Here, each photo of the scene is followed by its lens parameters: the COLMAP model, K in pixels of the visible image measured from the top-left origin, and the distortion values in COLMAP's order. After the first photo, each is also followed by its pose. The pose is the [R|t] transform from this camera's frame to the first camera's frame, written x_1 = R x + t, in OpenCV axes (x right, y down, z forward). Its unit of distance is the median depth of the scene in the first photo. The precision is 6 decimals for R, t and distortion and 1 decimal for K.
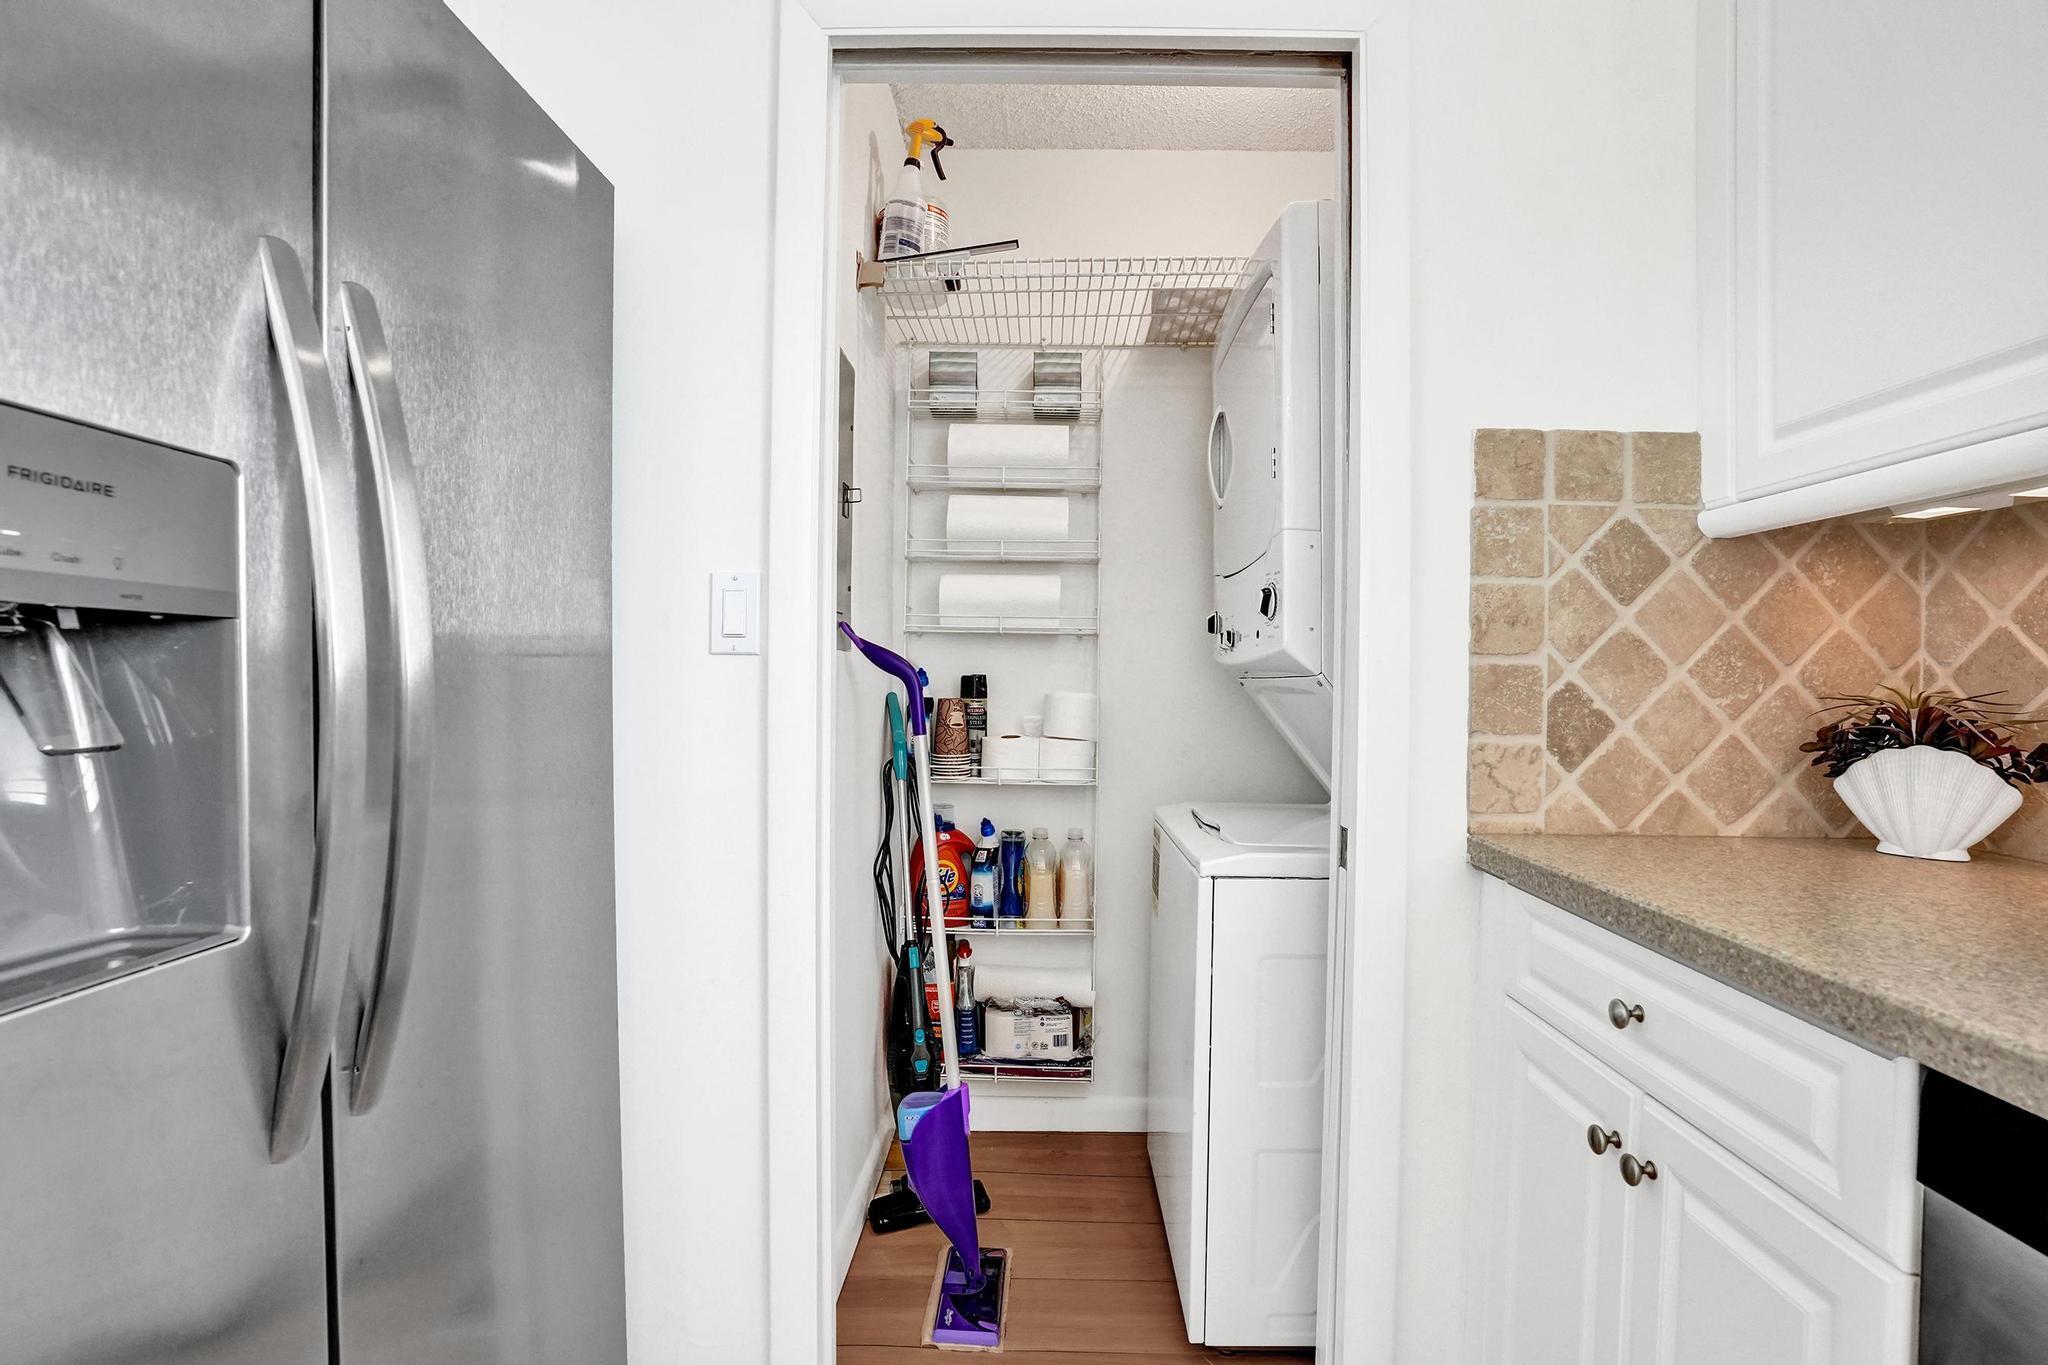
lens RADIAL K [[991.5, 0, 1024.5], [0, 991.5, 690.1], [0, 0, 1]] dist [-0.031574, 0.008409]
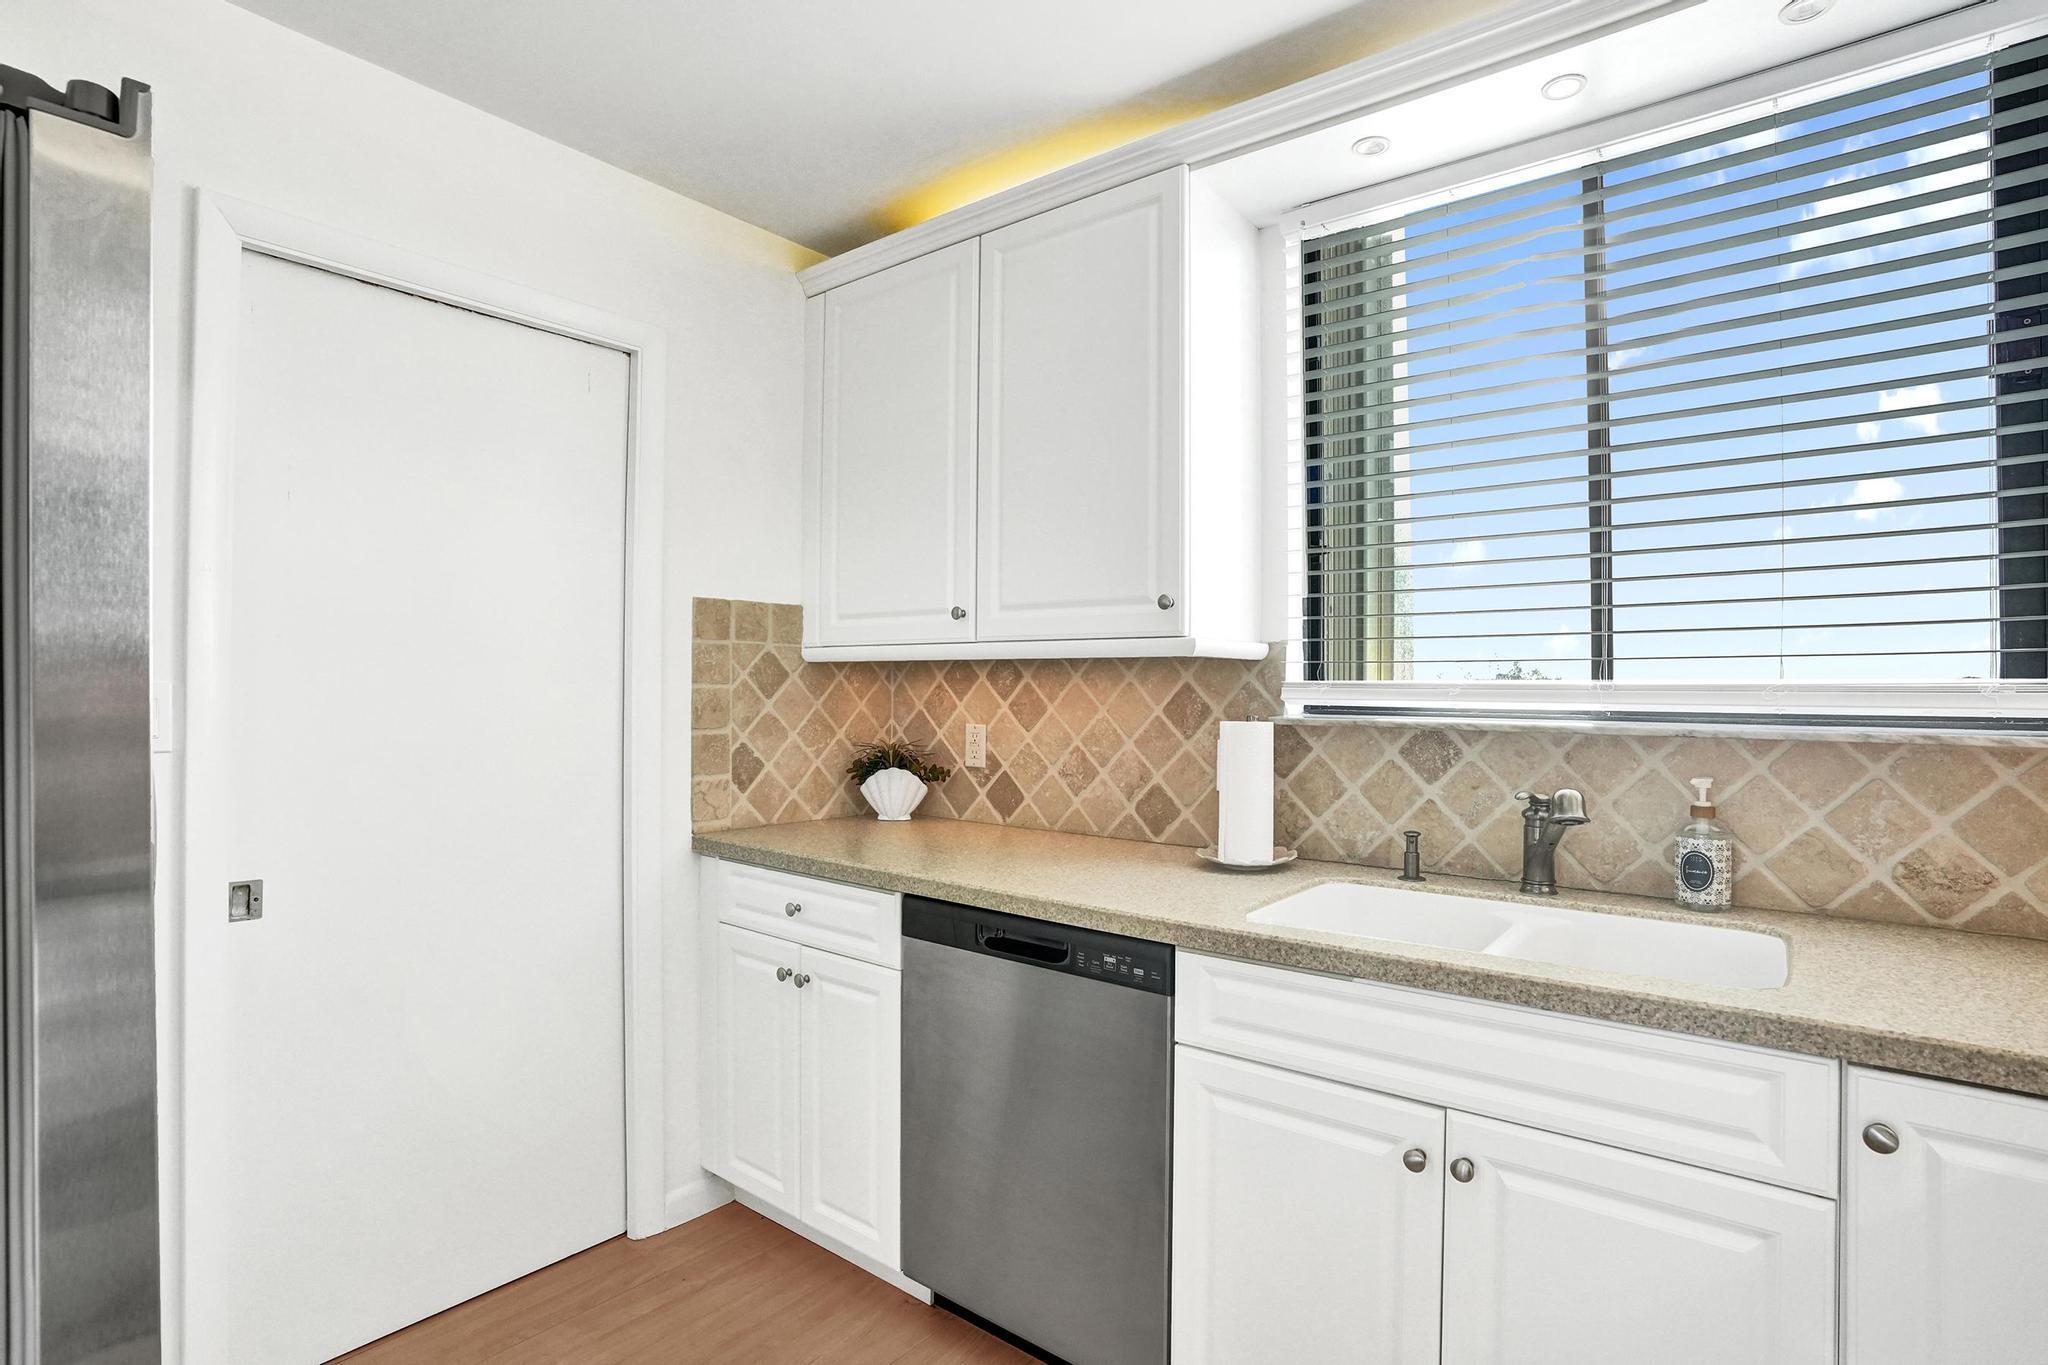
lens RADIAL K [[991.5, 0, 1025.0], [0, 991.5, 686.9], [0, 0, 1]] dist [-0.031574, 0.008409]
pose [[0.626956, -0.006224, 0.779030, -0.516686], [0.012284, 0.999923, -0.001898, -0.099215], [-0.778958, 0.010759, 0.626984, -0.518228]]
